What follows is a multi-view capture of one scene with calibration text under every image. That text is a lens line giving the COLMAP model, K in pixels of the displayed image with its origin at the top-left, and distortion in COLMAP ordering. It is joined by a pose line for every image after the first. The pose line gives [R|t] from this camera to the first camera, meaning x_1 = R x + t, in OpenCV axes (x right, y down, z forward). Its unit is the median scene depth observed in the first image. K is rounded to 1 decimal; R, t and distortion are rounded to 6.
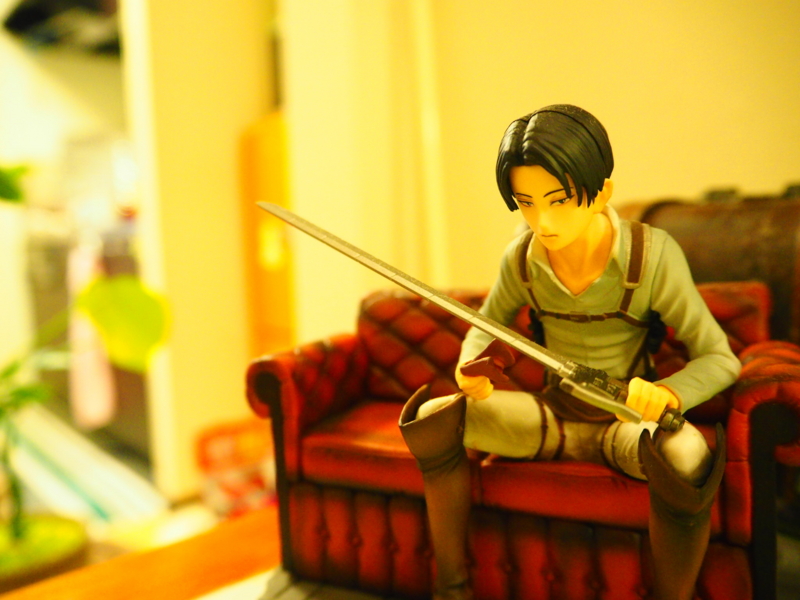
lens RADIAL K [[710.1, 0, 431.6], [0, 710.1, 317.7], [0, 0, 1]] dist [0.003425, 0.001705]
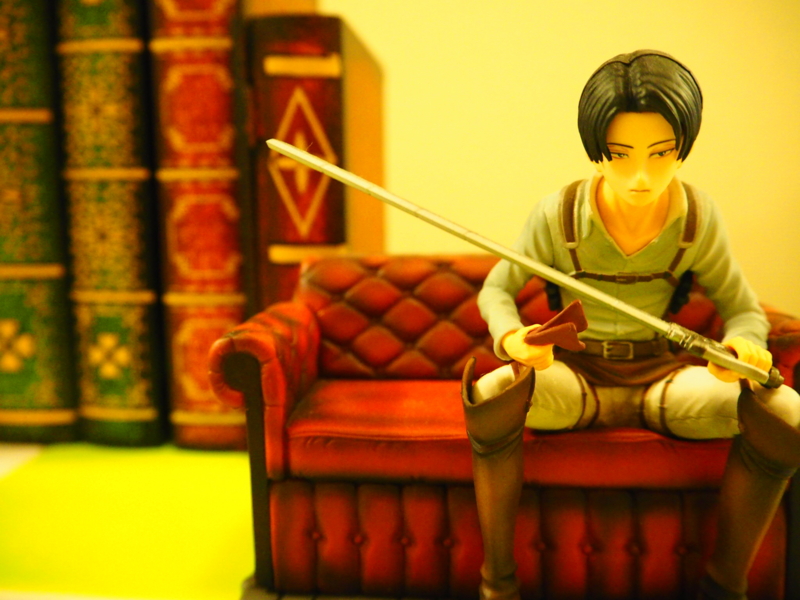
lens RADIAL K [[682.4, 0, 423.2], [0, 682.4, 299.3], [0, 0, 1]] dist [-0.005756, -0.004290]
pose [[0.944030, -0.026835, 0.328766, -0.349141], [0.021501, 0.999572, 0.019850, 0.003180], [-0.329158, -0.011670, 0.944203, 0.211300]]
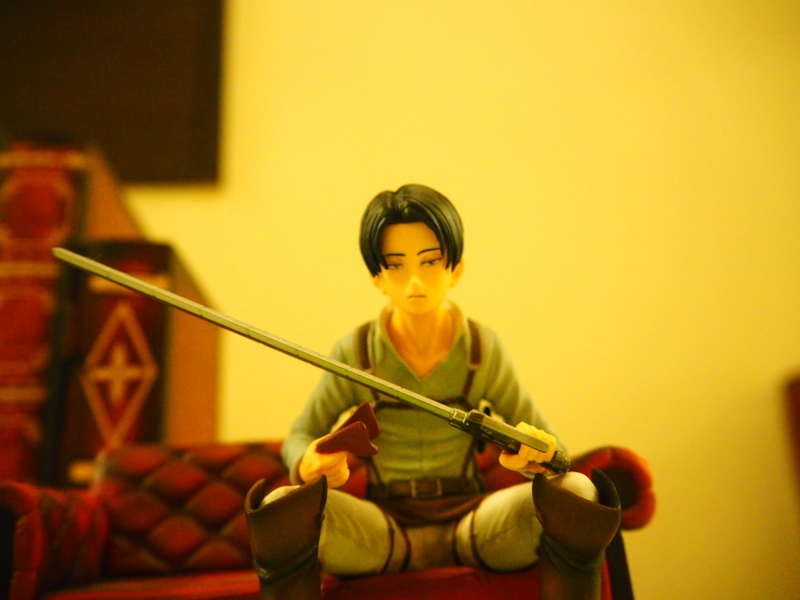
lens RADIAL K [[682.4, 0, 423.2], [0, 682.4, 299.3], [0, 0, 1]] dist [-0.005756, -0.004290]
pose [[0.868664, 0.131003, 0.477766, -0.254581], [0.098209, 0.899724, -0.425266, 0.263624], [-0.485569, 0.416334, 0.768693, 0.211861]]
